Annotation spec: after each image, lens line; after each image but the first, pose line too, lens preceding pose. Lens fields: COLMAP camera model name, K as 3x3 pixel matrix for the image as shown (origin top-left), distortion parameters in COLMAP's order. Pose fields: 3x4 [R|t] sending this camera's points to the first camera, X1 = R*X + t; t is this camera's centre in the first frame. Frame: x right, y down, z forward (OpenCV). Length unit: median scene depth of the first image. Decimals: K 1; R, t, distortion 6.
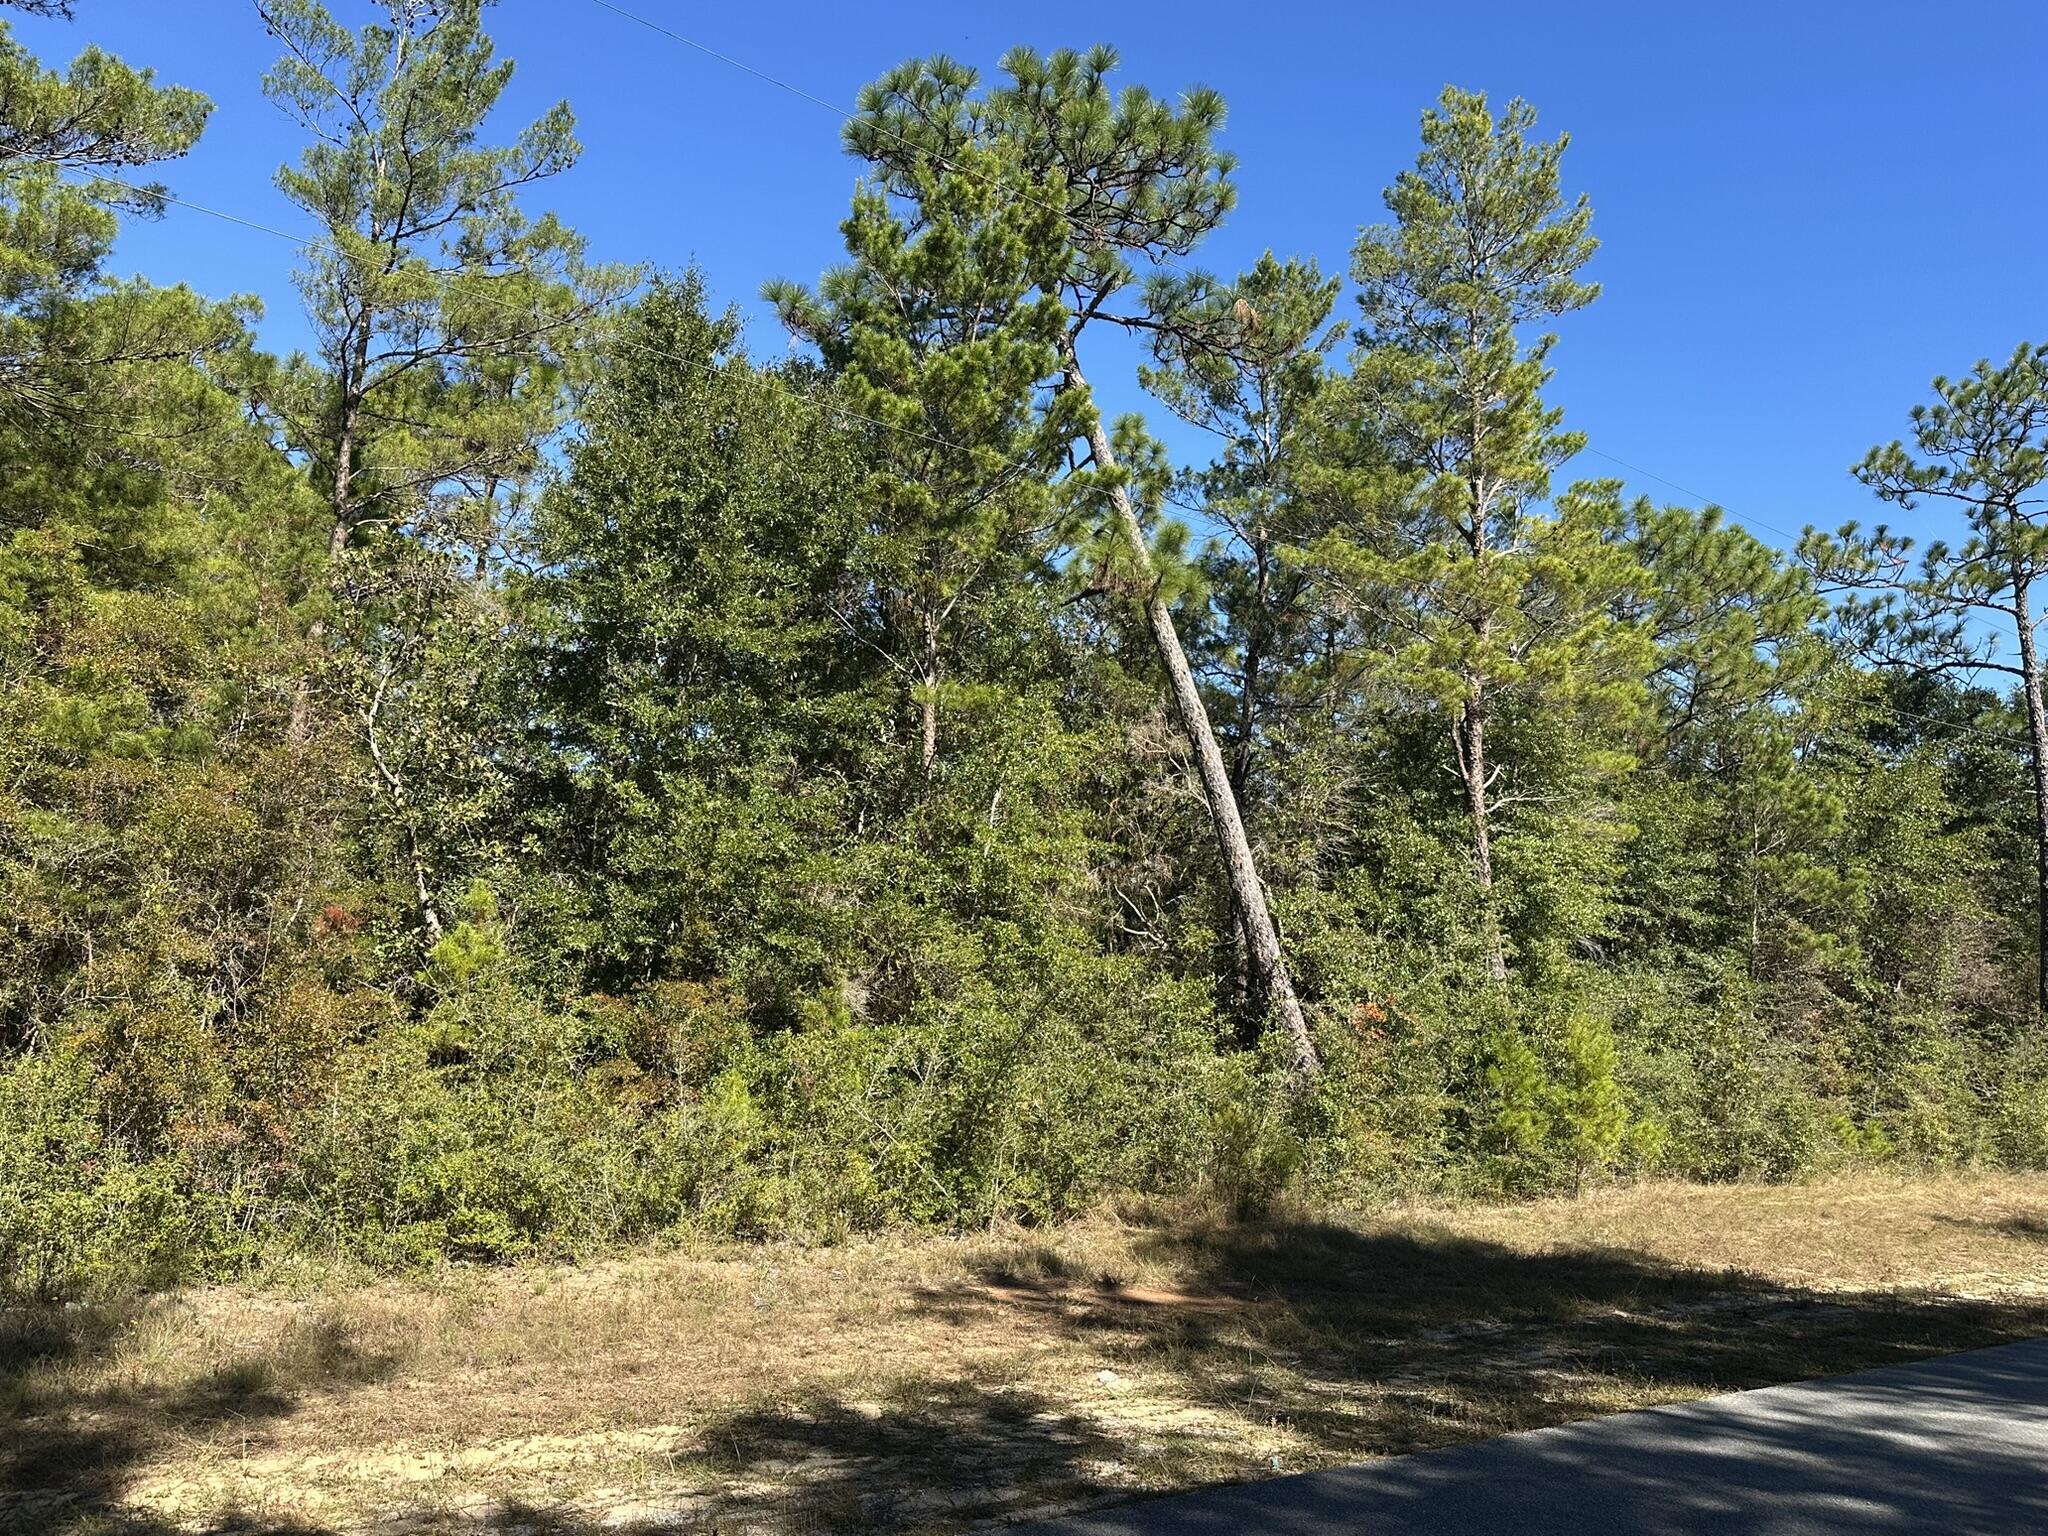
lens RADIAL K [[1587.0, 0, 1011.9], [0, 1587.0, 764.7], [0, 0, 1]] dist [0.072503, -0.097174]
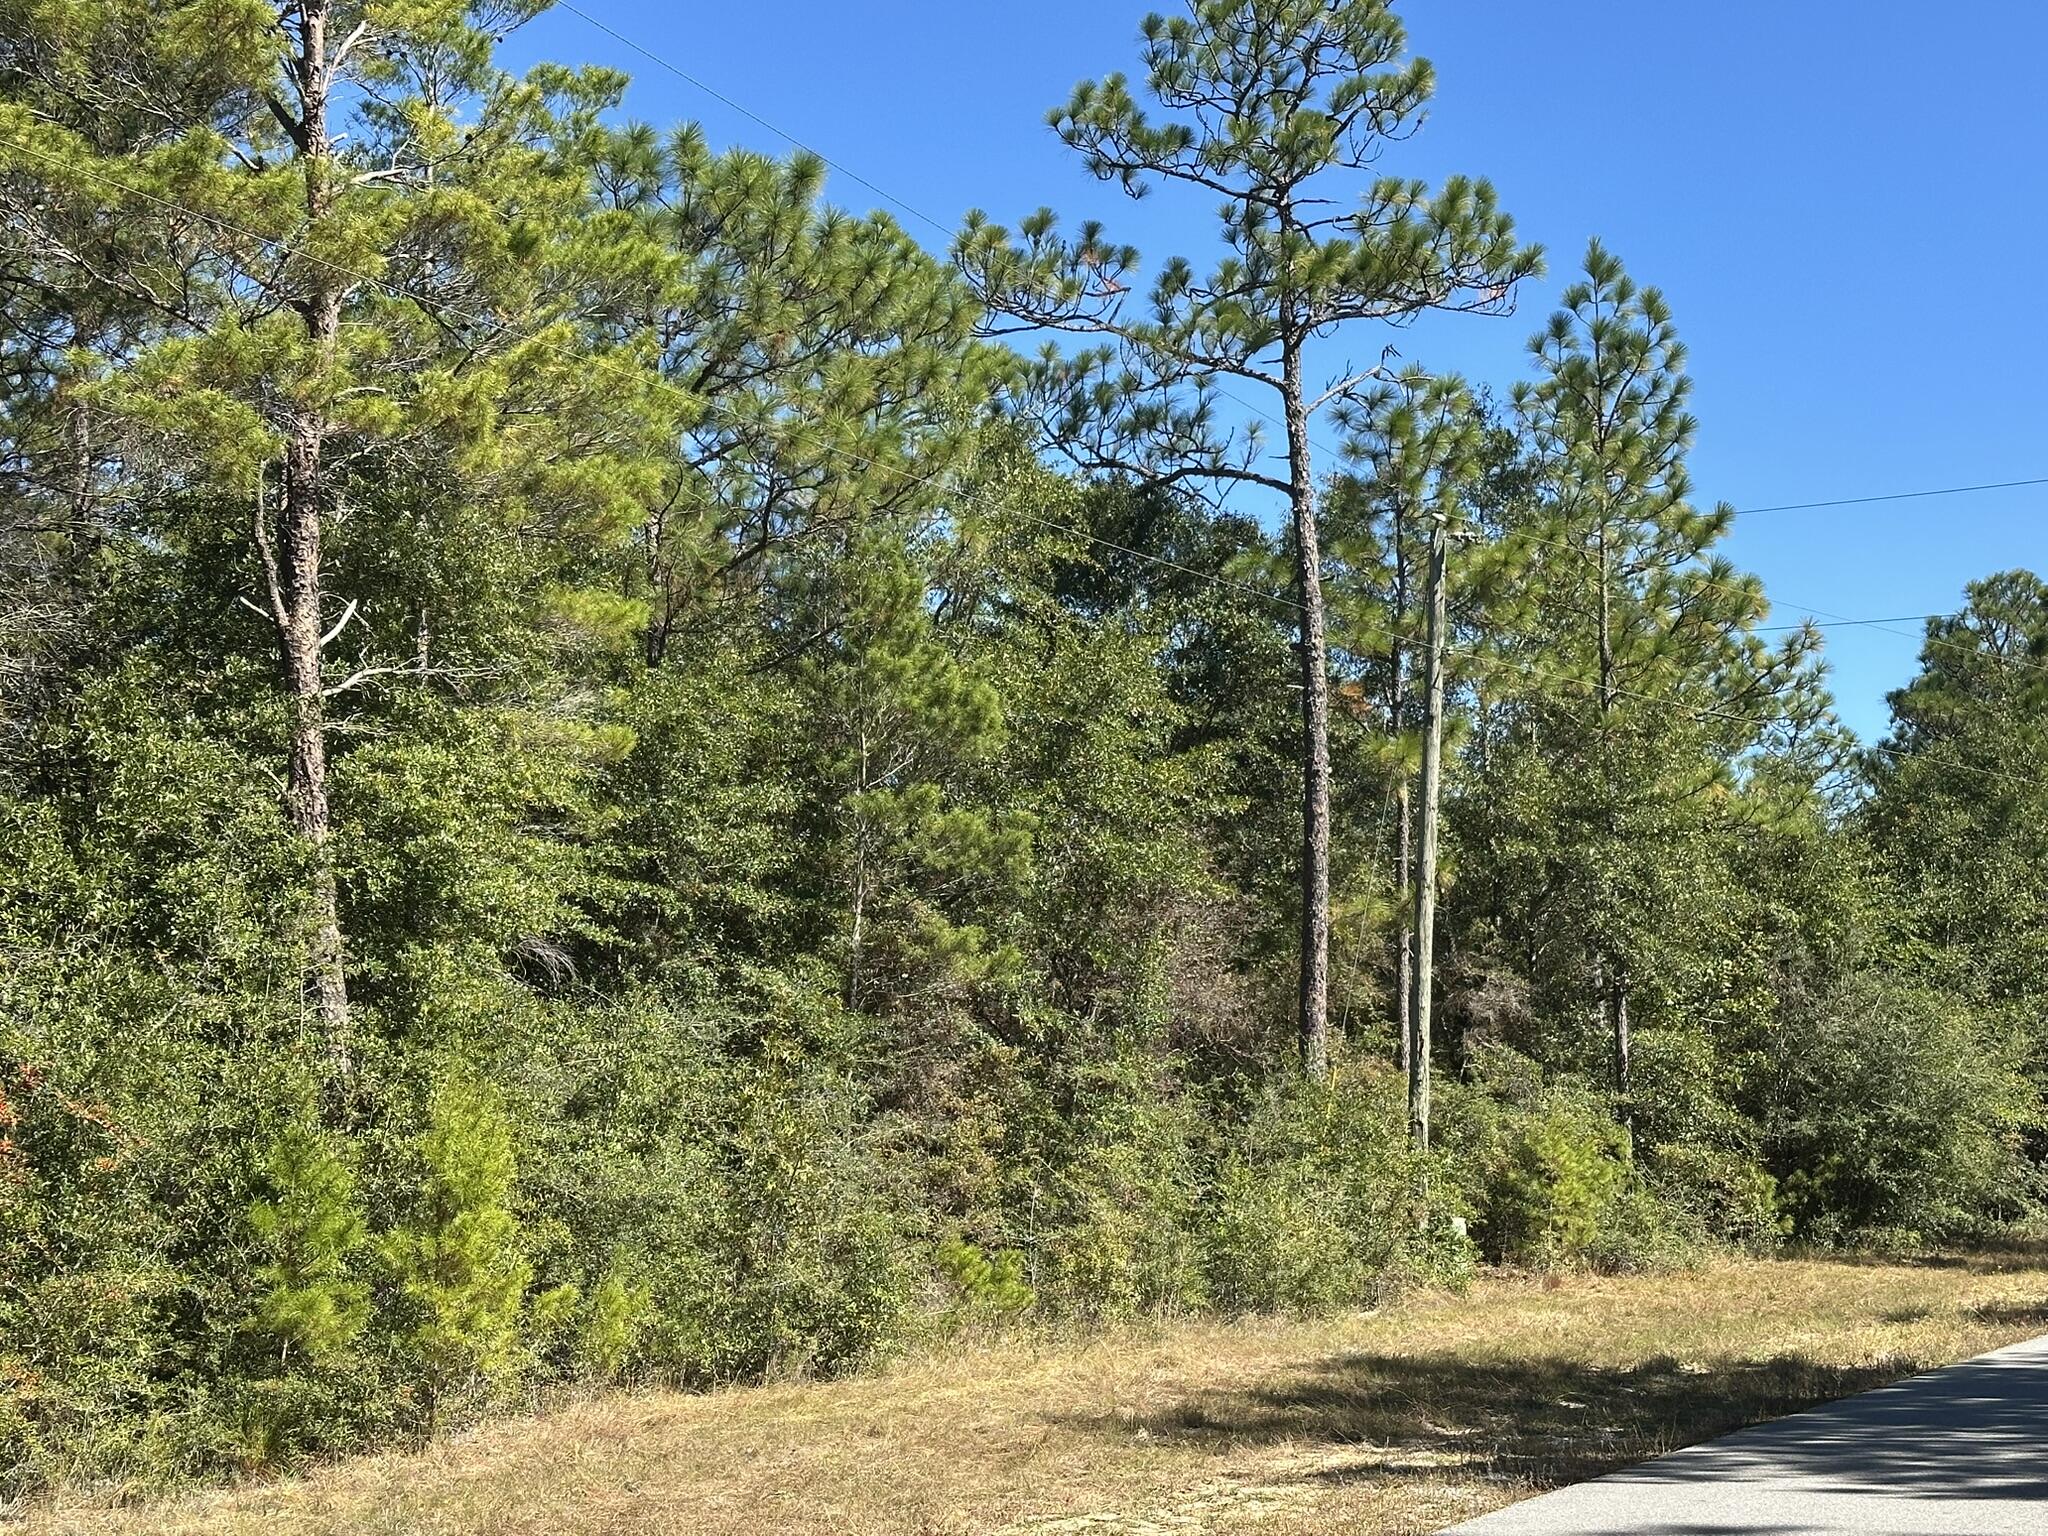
lens RADIAL K [[2965.6, 0, 1026.8], [0, 2965.6, 779.0], [0, 0, 1]] dist [0.142708, 0.000000]
pose [[0.900514, 0.001357, 0.434826, 0.095684], [-0.019791, 0.999087, 0.037870, 0.018024], [-0.434377, -0.042708, 0.899718, 0.068085]]
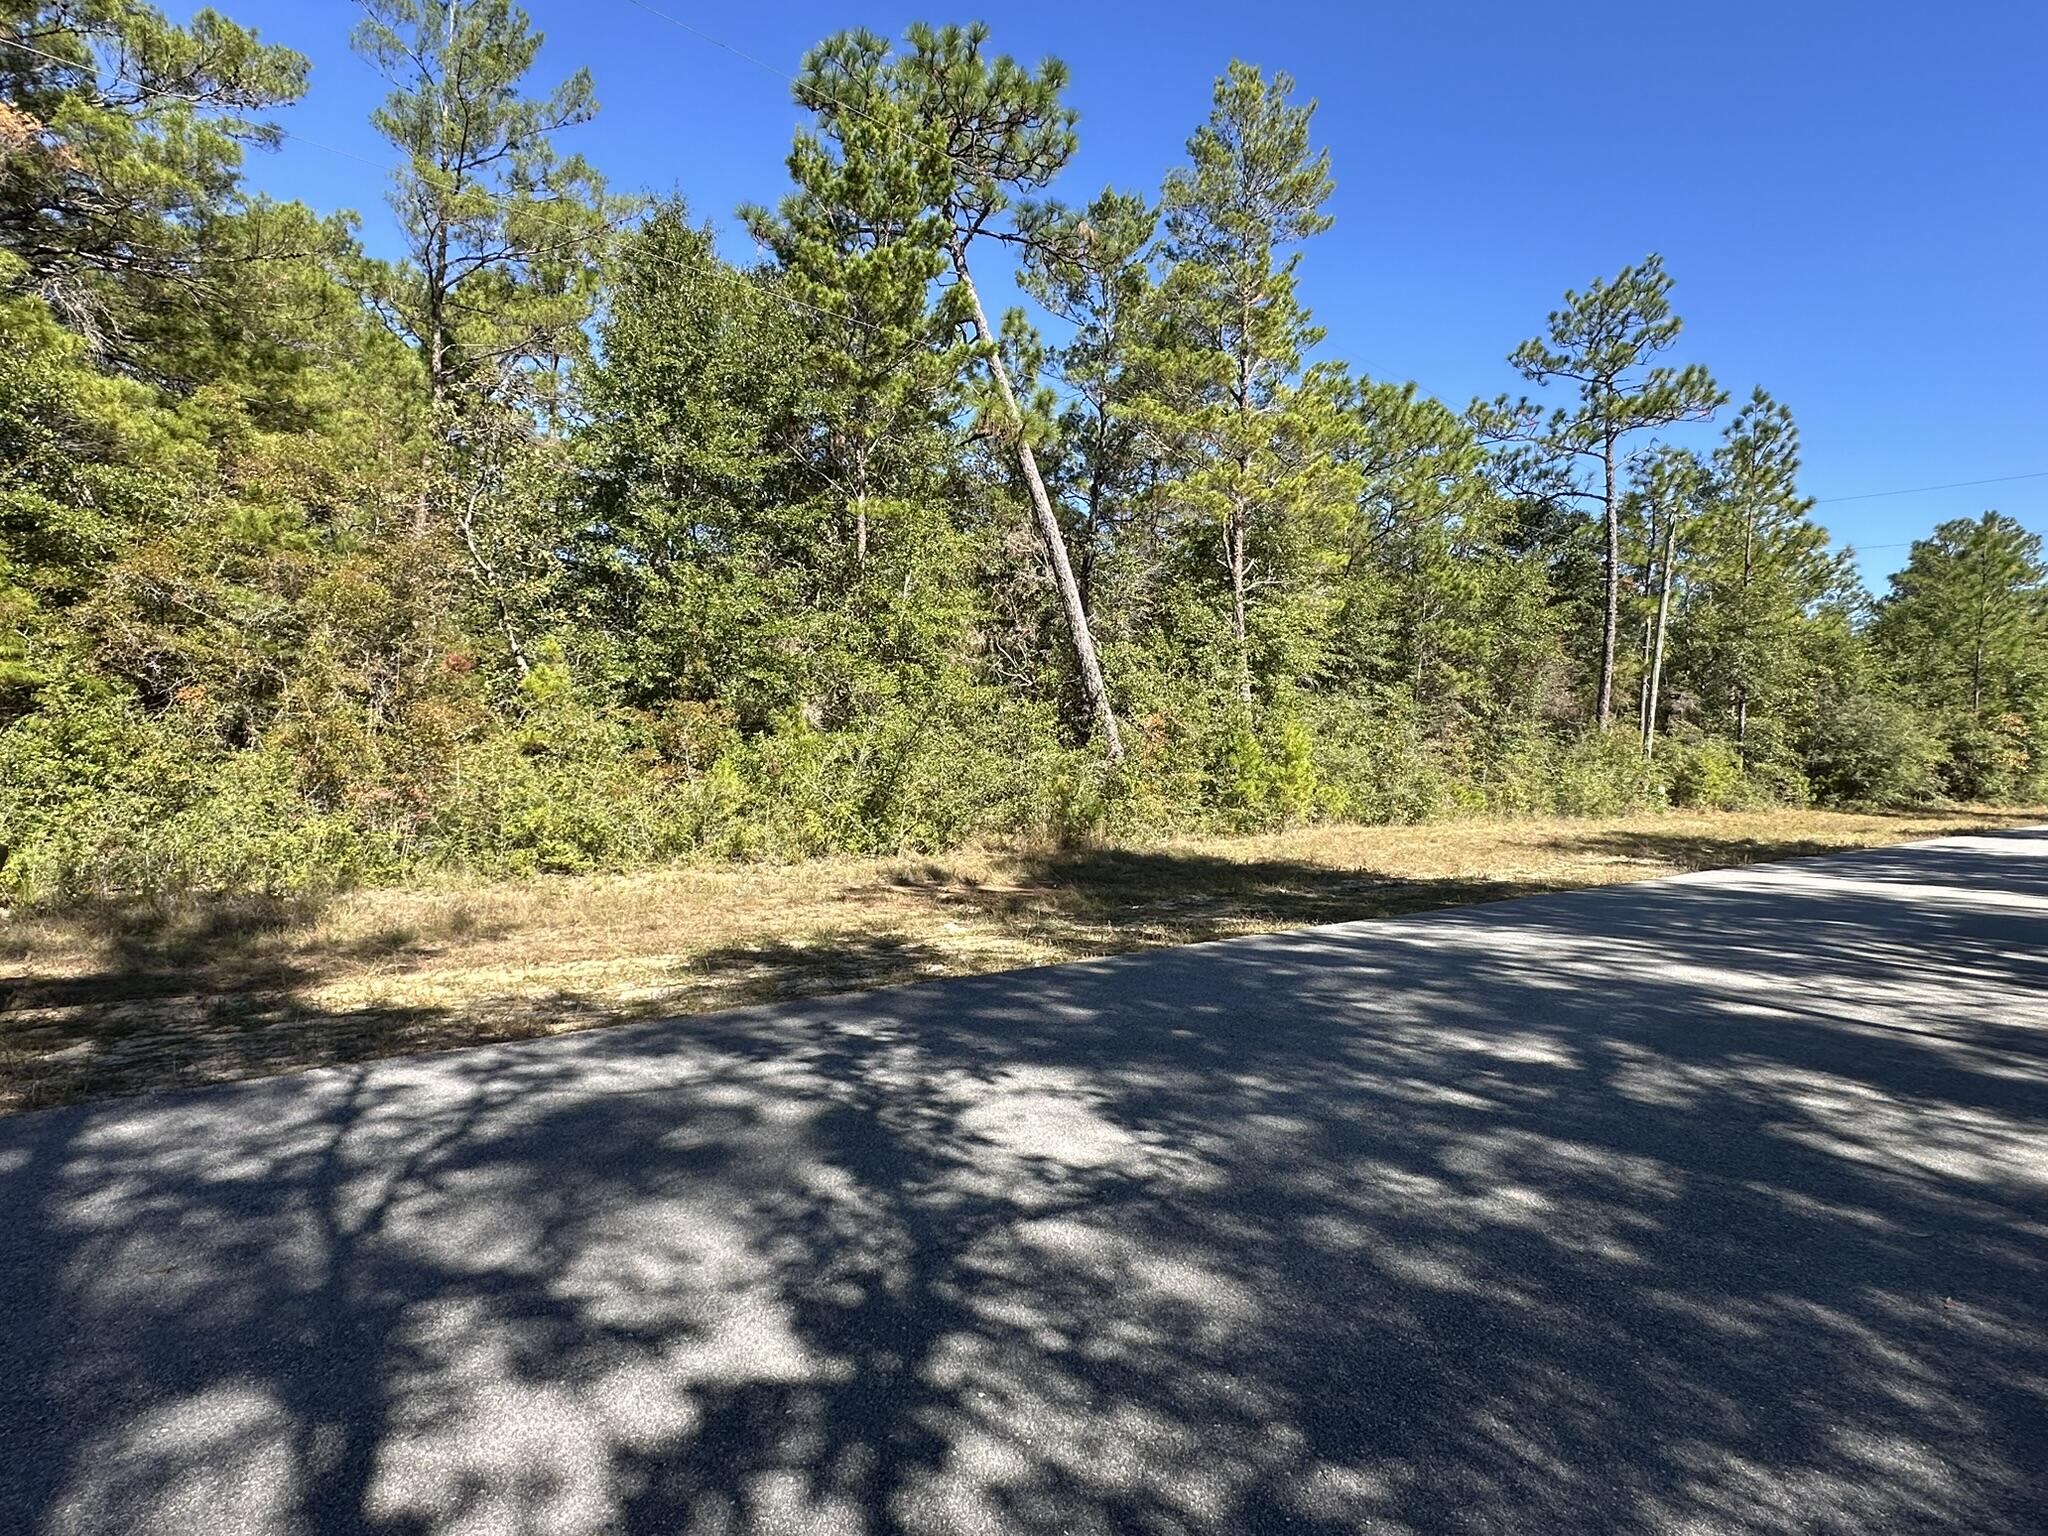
lens RADIAL K [[1086.4, 0, 1016.1], [0, 1086.4, 772.3], [0, 0, 1]] dist [-0.006029, 0.004312]
pose [[0.998405, -0.016166, 0.054096, 0.028490], [0.006182, 0.983672, 0.179862, 0.013733], [-0.056120, -0.179241, 0.982203, -0.021477]]
